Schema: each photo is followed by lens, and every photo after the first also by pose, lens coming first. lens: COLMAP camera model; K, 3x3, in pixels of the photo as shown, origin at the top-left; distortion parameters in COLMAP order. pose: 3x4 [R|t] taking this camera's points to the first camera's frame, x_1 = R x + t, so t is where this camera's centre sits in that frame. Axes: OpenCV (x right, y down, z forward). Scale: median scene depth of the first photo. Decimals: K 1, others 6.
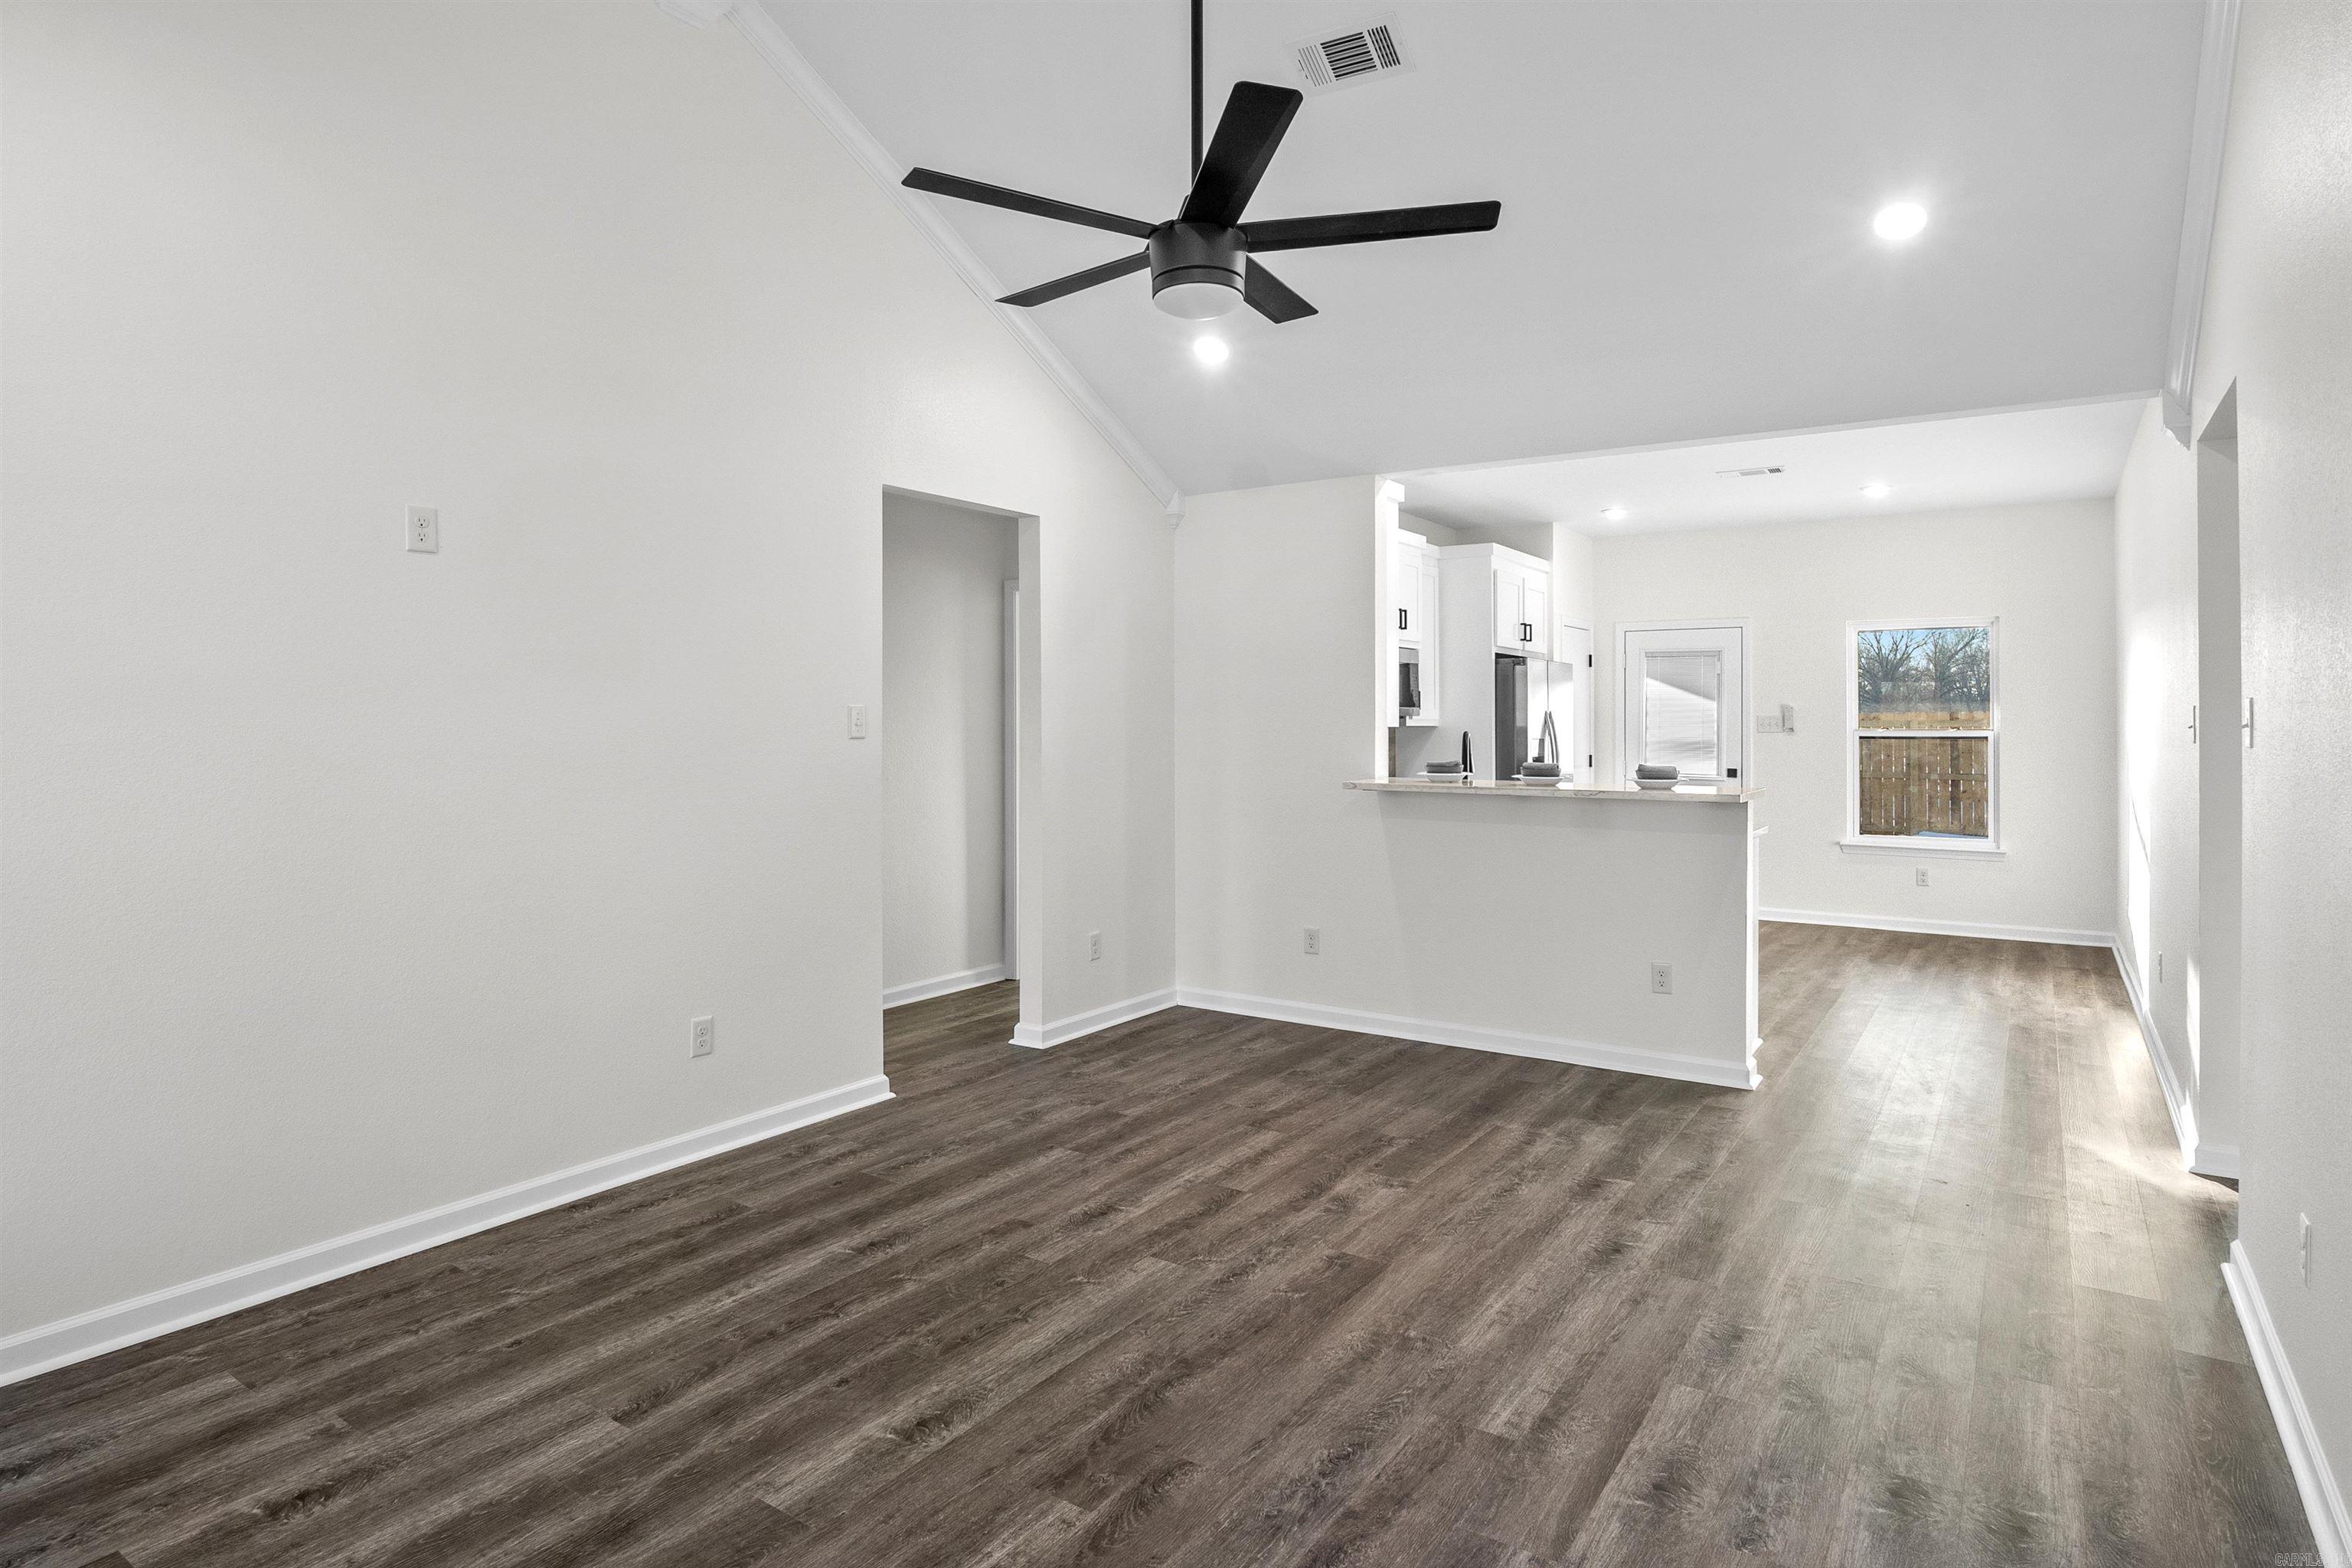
lens RADIAL K [[1248.9, 0, 1176.2], [0, 1248.9, 730.7], [0, 0, 1]] dist [-0.014107, 0.001471]
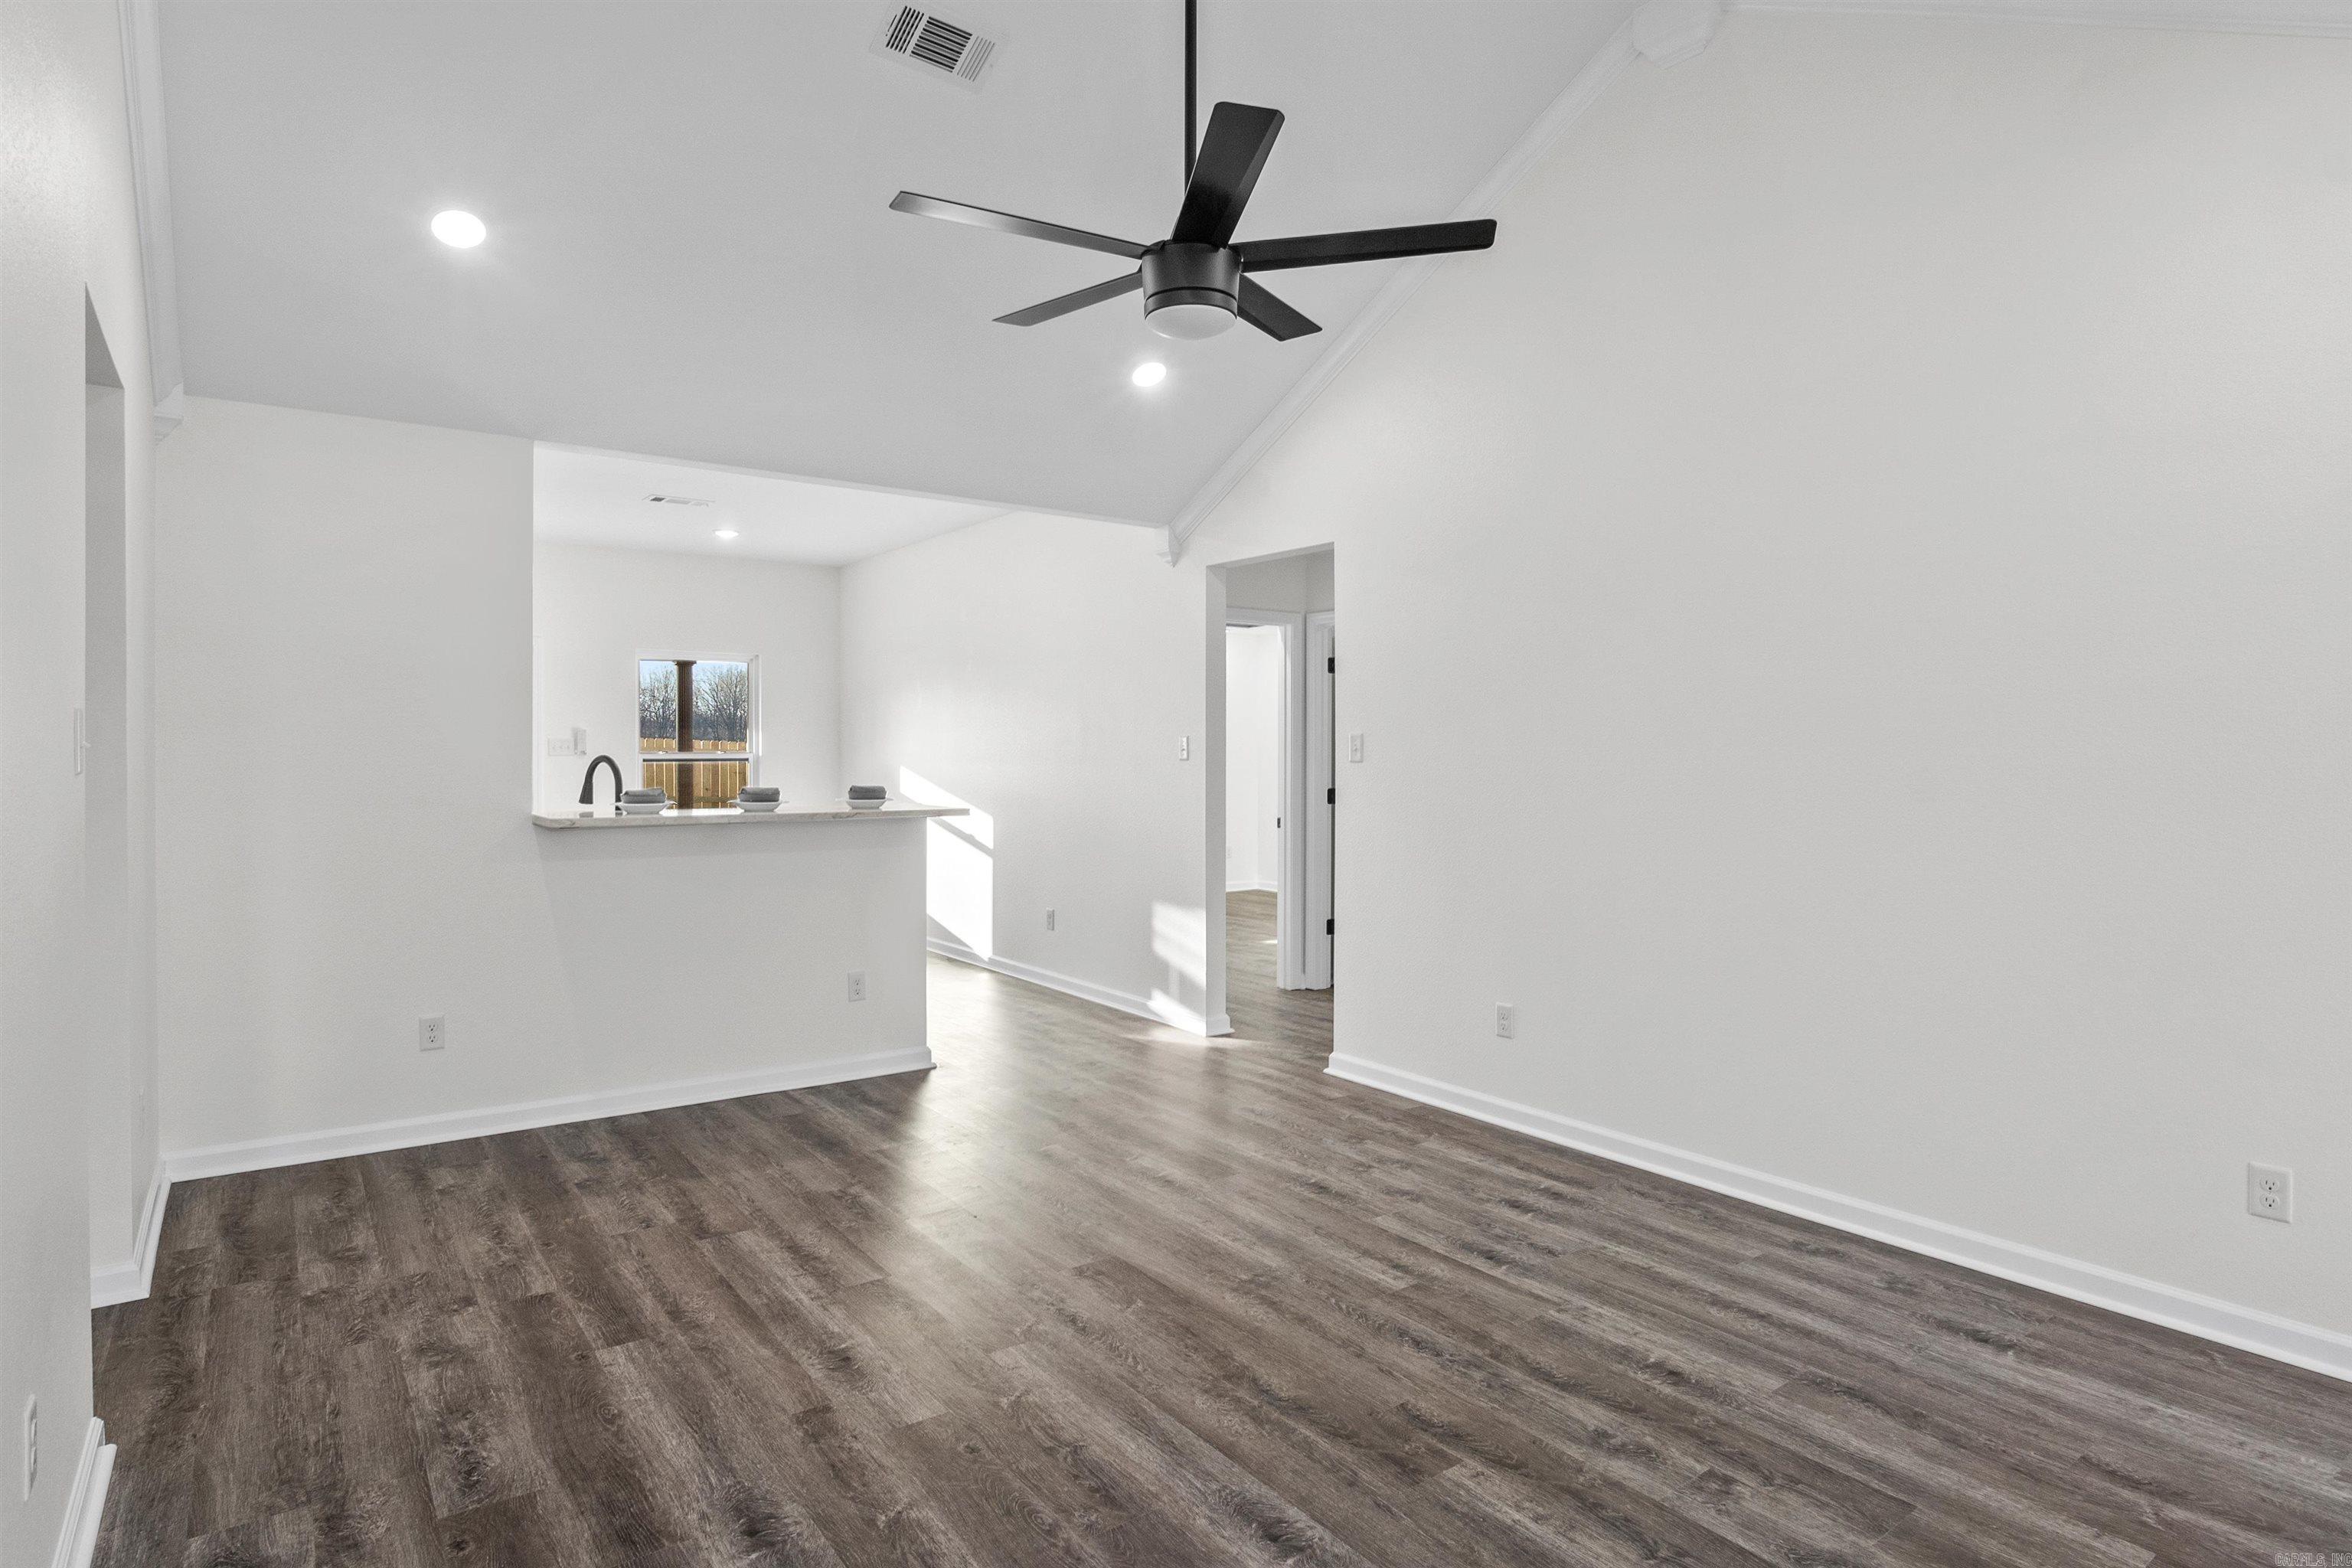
lens RADIAL K [[1271.3, 0, 1174.4], [0, 1271.3, 776.8], [0, 0, 1]] dist [-0.014562, 0.000194]
pose [[0.335594, -0.012797, 0.941920, -0.802100], [-0.003513, 0.999884, 0.014837, 0.006536], [-0.942000, -0.008288, 0.335510, 0.583540]]
